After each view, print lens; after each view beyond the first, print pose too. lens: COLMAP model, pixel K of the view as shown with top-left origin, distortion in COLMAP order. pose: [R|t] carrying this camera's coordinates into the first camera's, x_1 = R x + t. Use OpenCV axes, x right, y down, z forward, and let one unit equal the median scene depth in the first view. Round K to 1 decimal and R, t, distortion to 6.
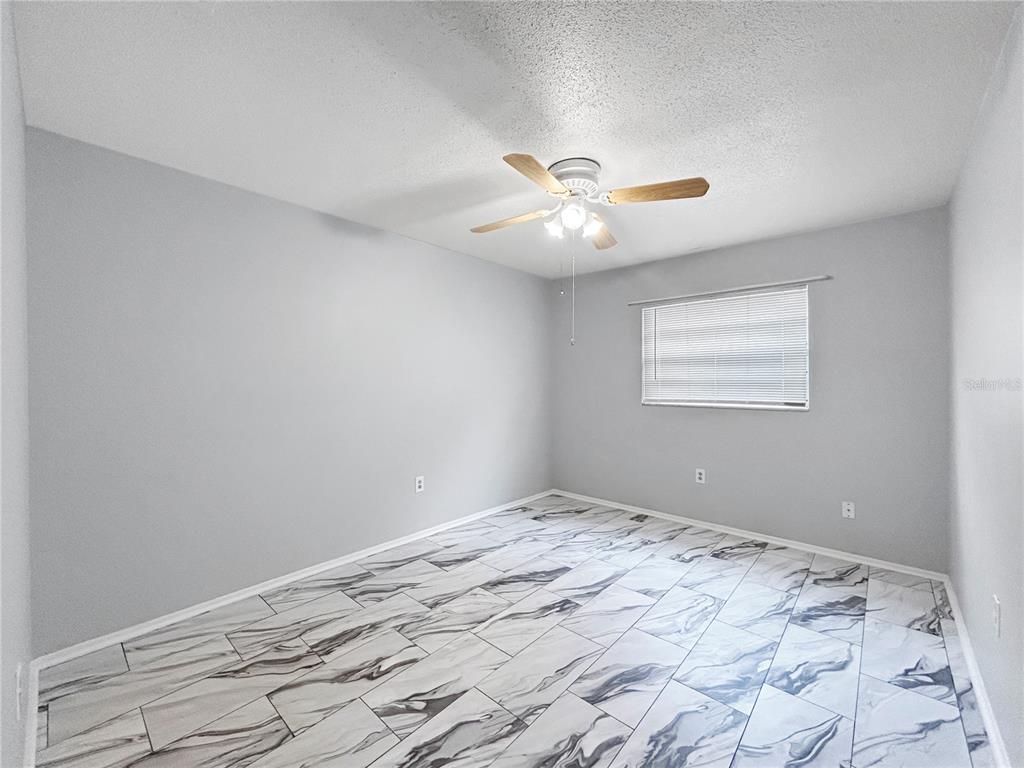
lens RADIAL K [[415.9, 0, 514.8], [0, 415.9, 379.7], [0, 0, 1]] dist [0.001417, 0.000257]
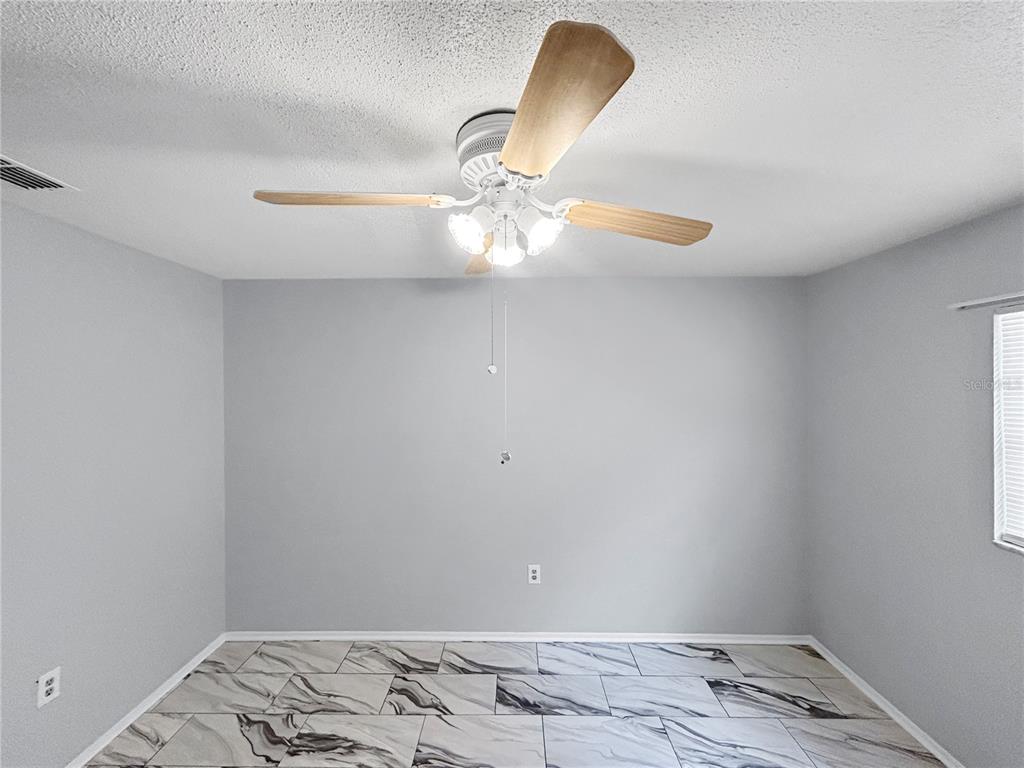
lens RADIAL K [[415.9, 0, 514.8], [0, 415.9, 379.7], [0, 0, 1]] dist [0.001417, 0.000257]
pose [[0.655299, -0.009144, -0.755315, 0.474590], [0.001038, 0.999937, -0.011205, -0.159215], [0.755369, 0.006559, 0.655267, 0.545546]]
